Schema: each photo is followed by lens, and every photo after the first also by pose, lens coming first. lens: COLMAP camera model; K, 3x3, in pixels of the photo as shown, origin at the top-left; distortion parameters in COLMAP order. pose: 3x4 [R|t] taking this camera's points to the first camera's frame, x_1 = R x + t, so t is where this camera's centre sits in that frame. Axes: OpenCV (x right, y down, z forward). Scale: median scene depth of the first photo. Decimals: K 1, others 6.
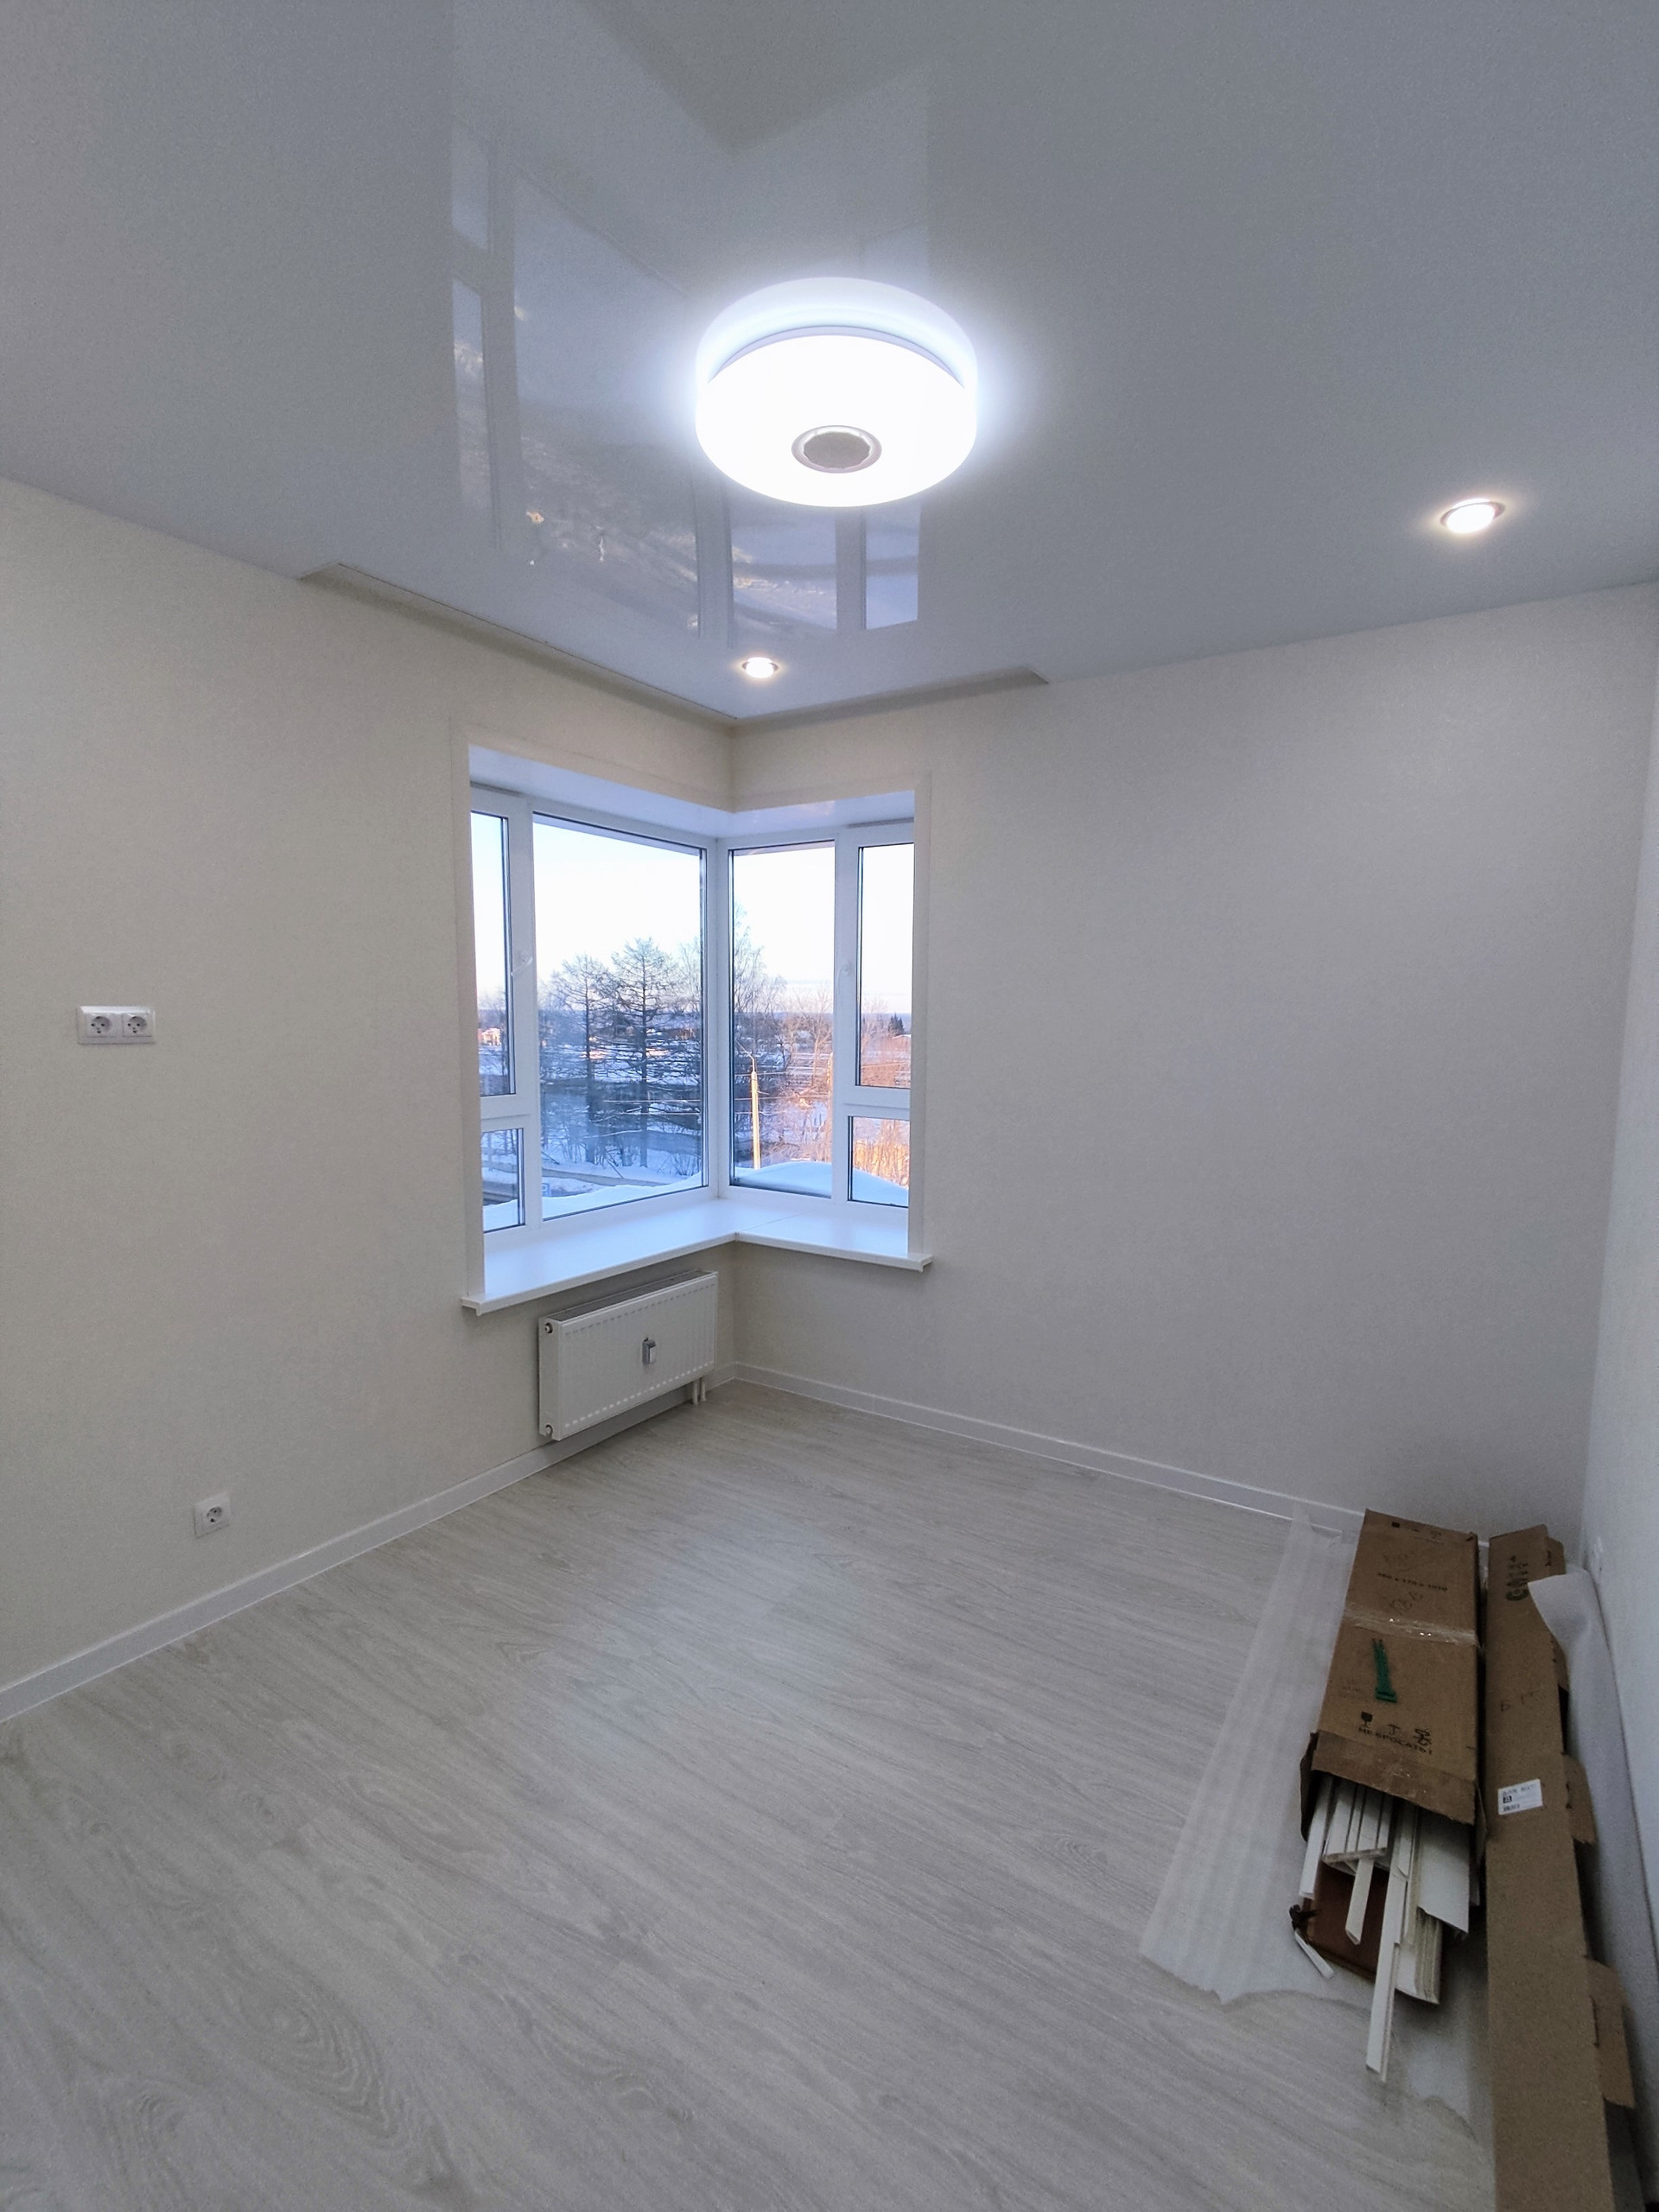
lens RADIAL K [[1009.6, 0, 829.6], [0, 1009.6, 1106.9], [0, 0, 1]] dist [-0.004157, -0.000948]
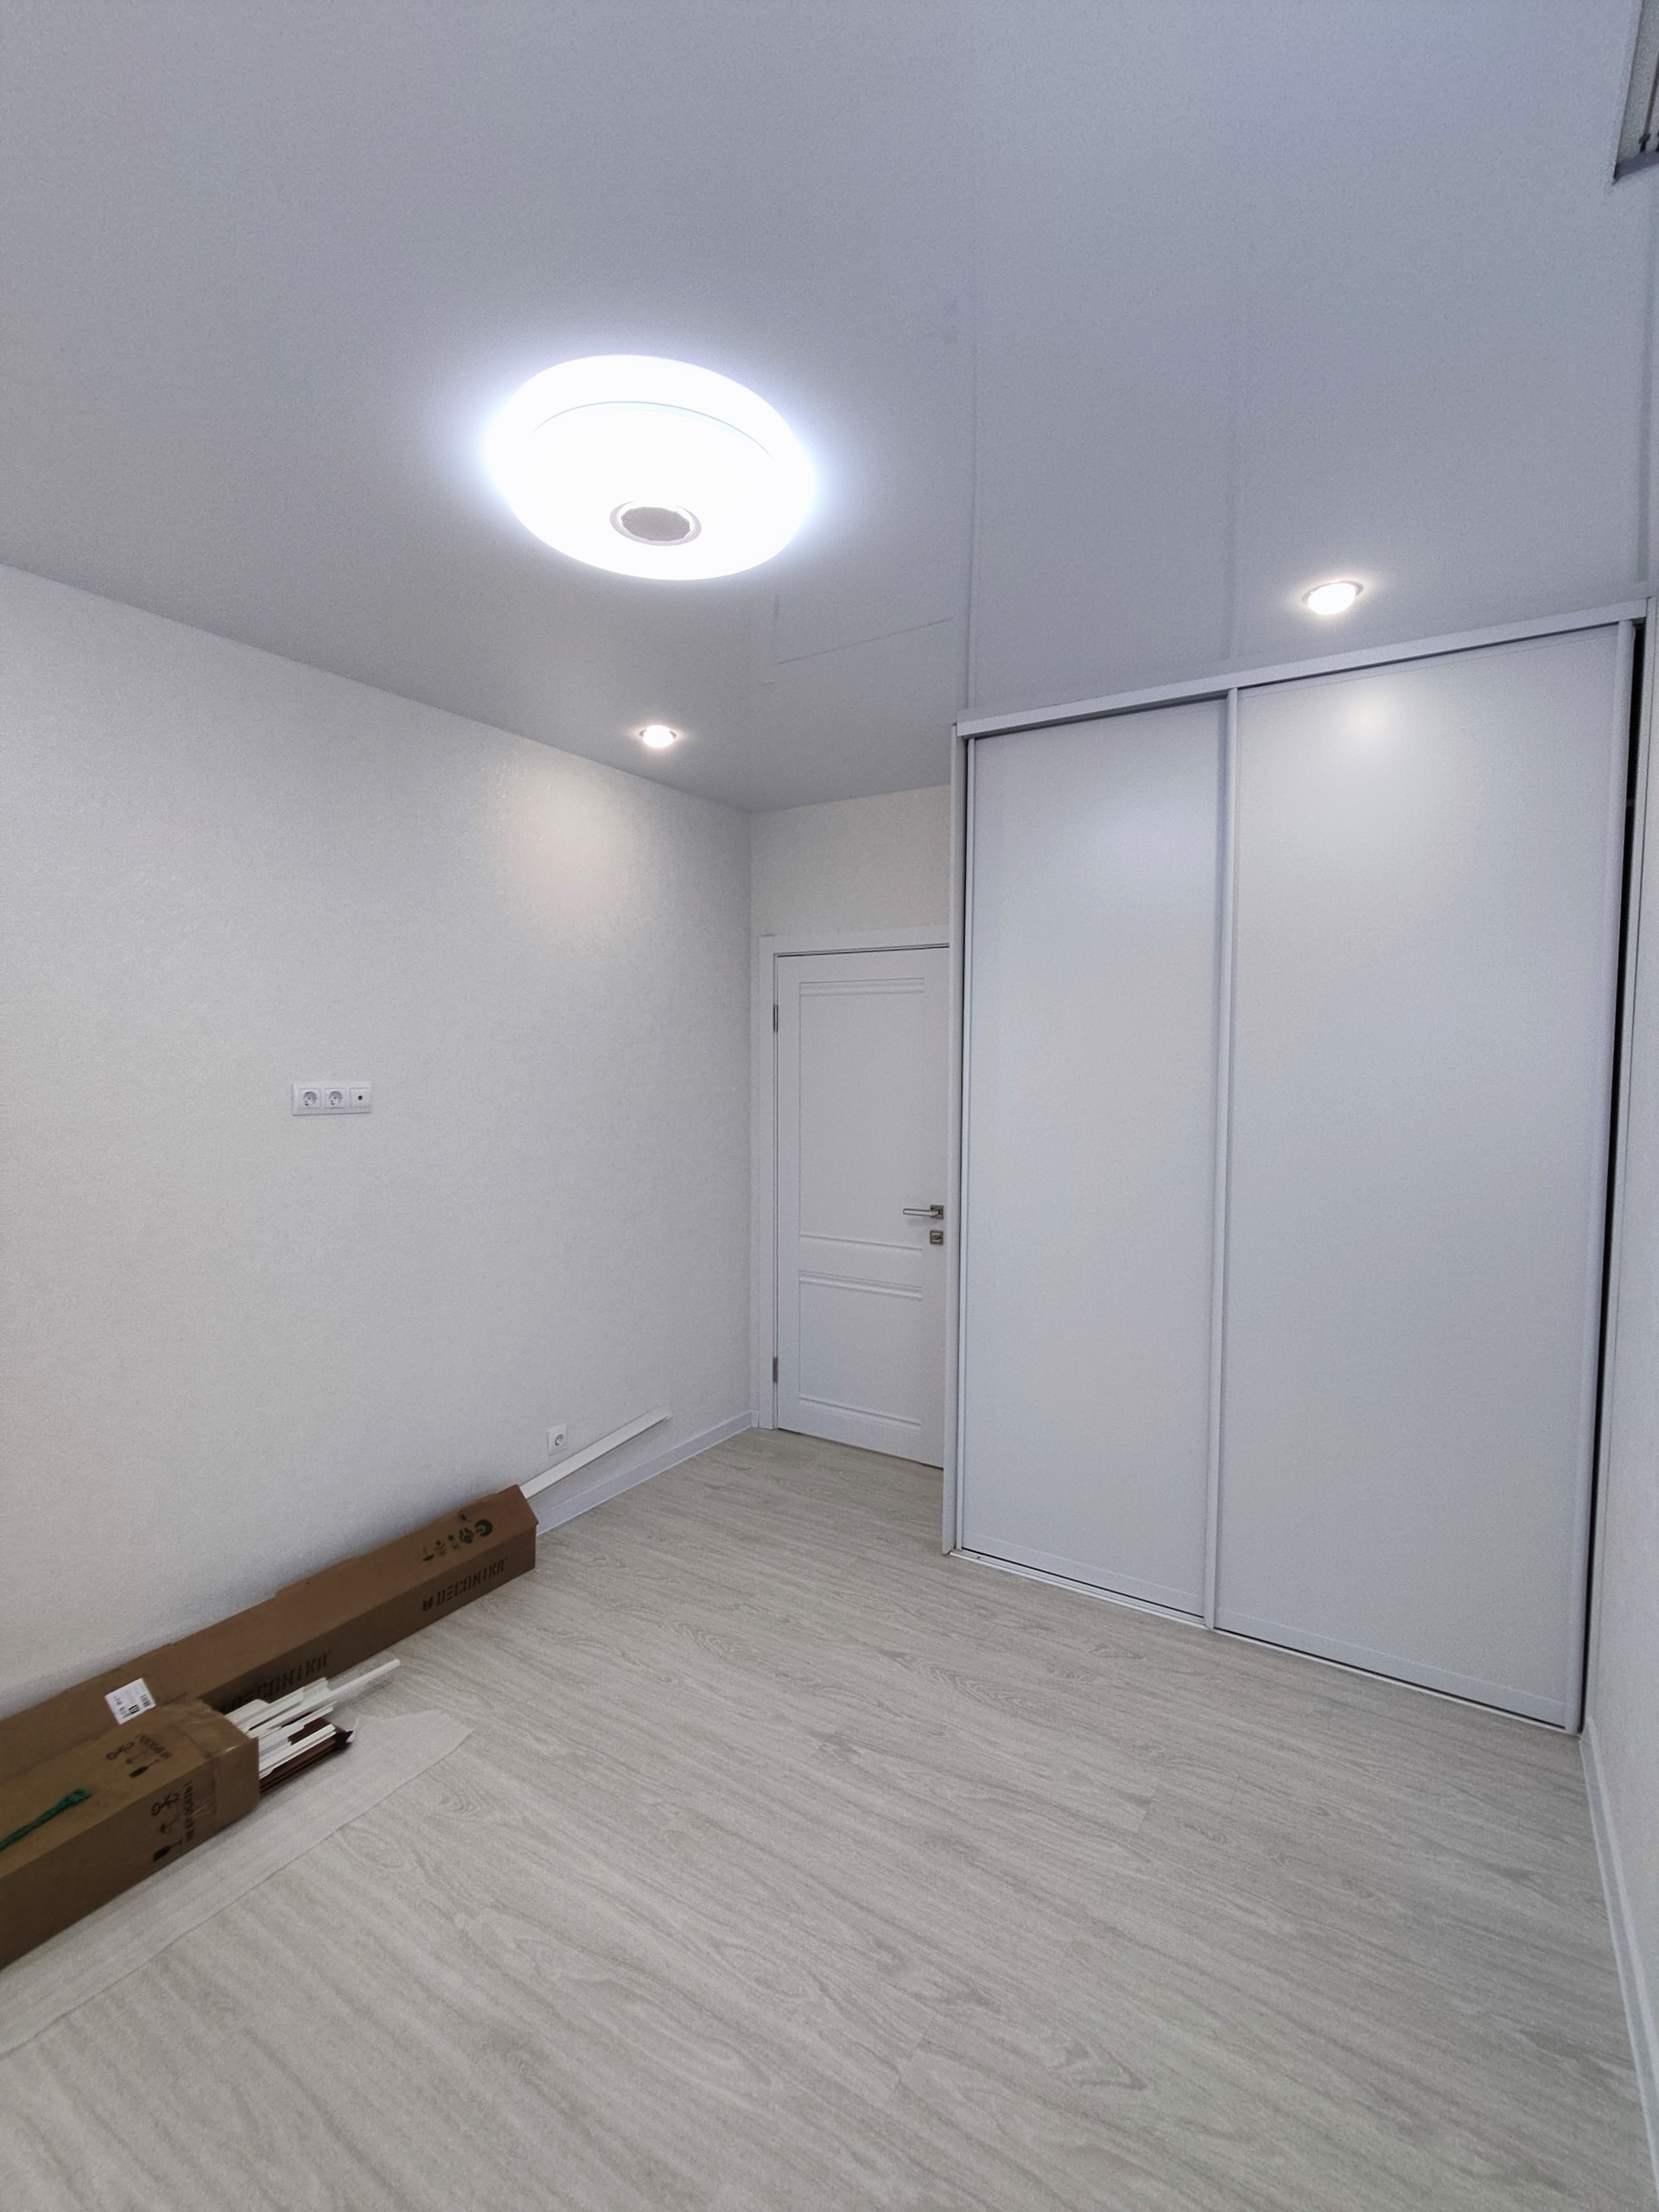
lens RADIAL K [[1009.6, 0, 829.3], [0, 1009.6, 1108.1], [0, 0, 1]] dist [-0.004157, -0.000948]
pose [[-0.999783, -0.014406, -0.015078, -0.145606], [-0.016487, 0.988774, 0.148503, -0.230073], [0.012769, 0.148720, -0.988797, 2.016221]]
